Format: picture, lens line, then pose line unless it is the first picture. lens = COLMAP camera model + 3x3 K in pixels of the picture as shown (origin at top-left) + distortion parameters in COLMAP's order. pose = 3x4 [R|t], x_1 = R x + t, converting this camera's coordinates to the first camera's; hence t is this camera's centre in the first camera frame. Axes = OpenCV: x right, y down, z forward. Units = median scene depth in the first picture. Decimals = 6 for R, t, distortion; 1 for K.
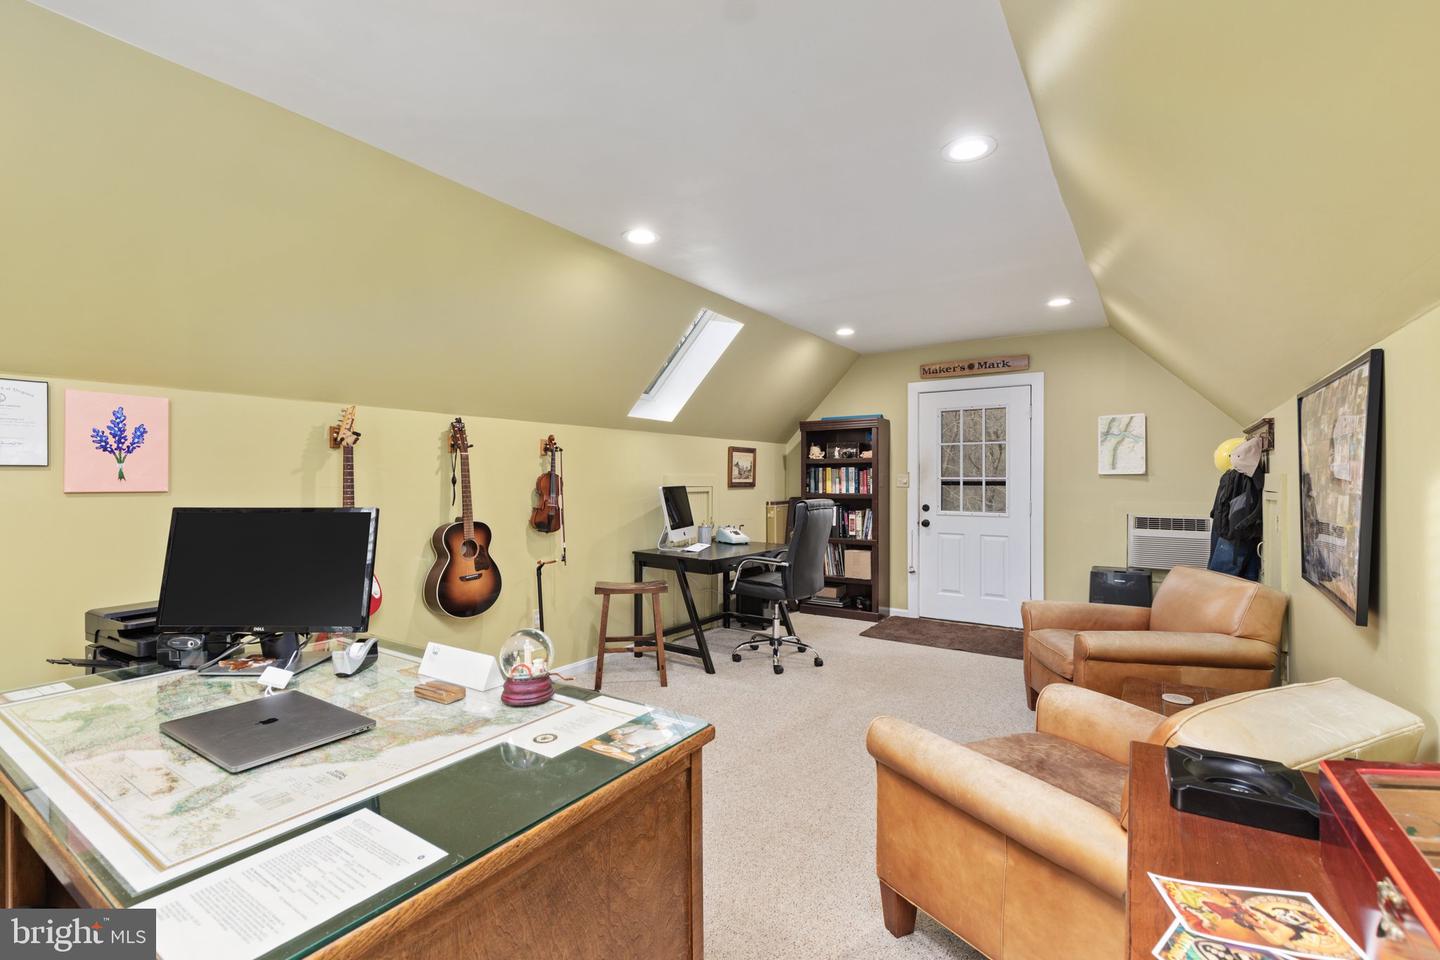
lens RADIAL K [[649.4, 0, 720.0], [0, 649.4, 480.0], [0, 0, 1]] dist [0.004317, 0.000547]
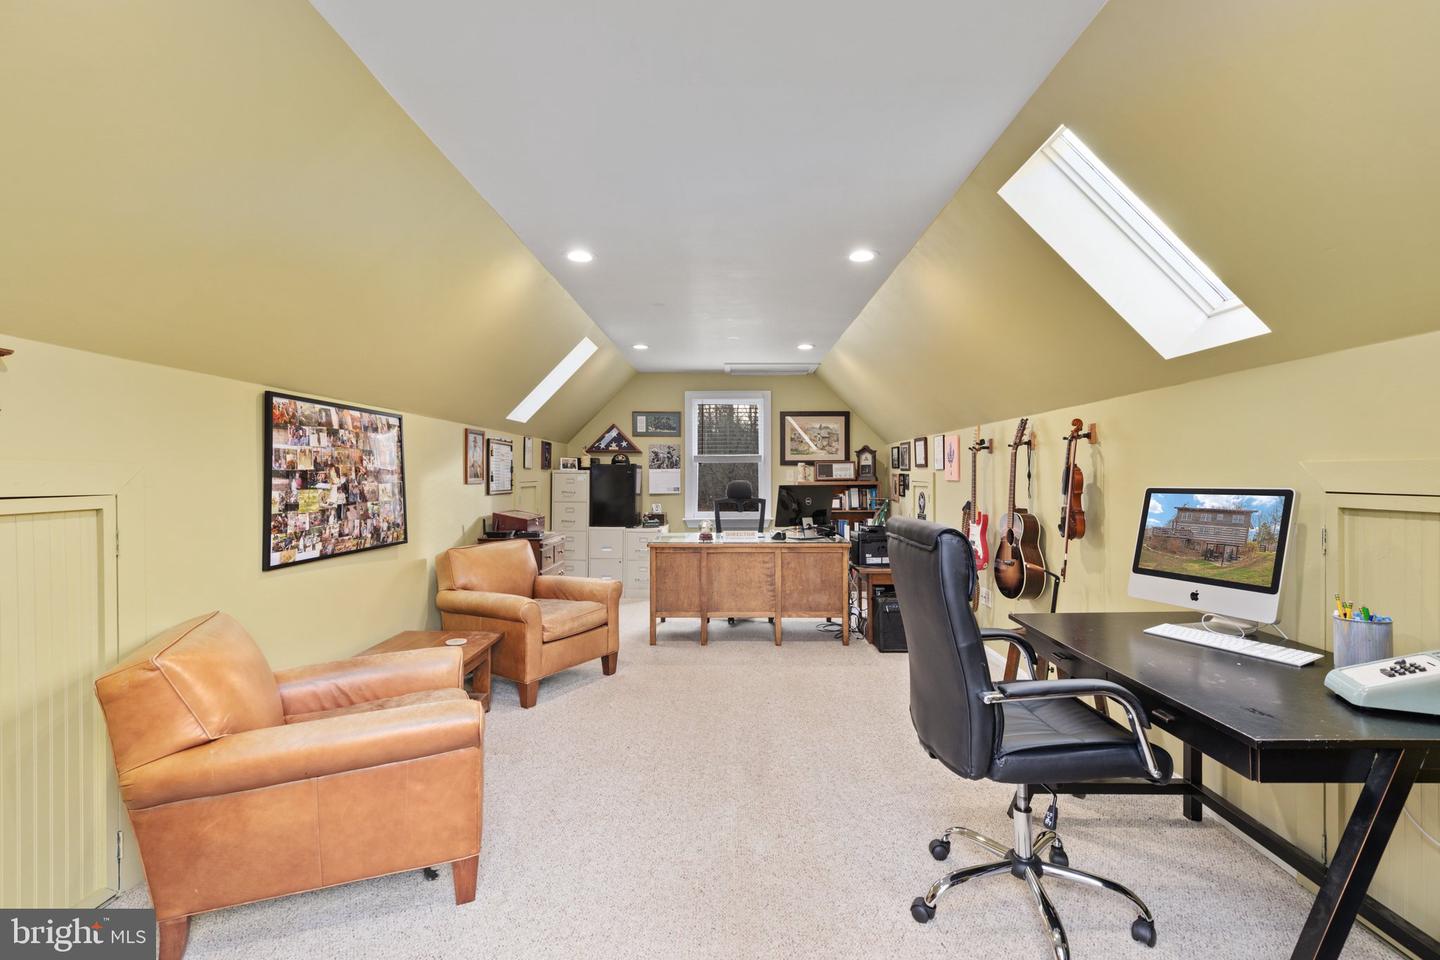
lens RADIAL K [[649.4, 0, 720.0], [0, 649.4, 480.0], [0, 0, 1]] dist [0.004317, 0.000547]
pose [[-0.838103, 0.006207, -0.545476, 0.549431], [0.001182, 0.999954, 0.009562, 0.000060], [0.545510, 0.007369, -0.838072, 1.441969]]
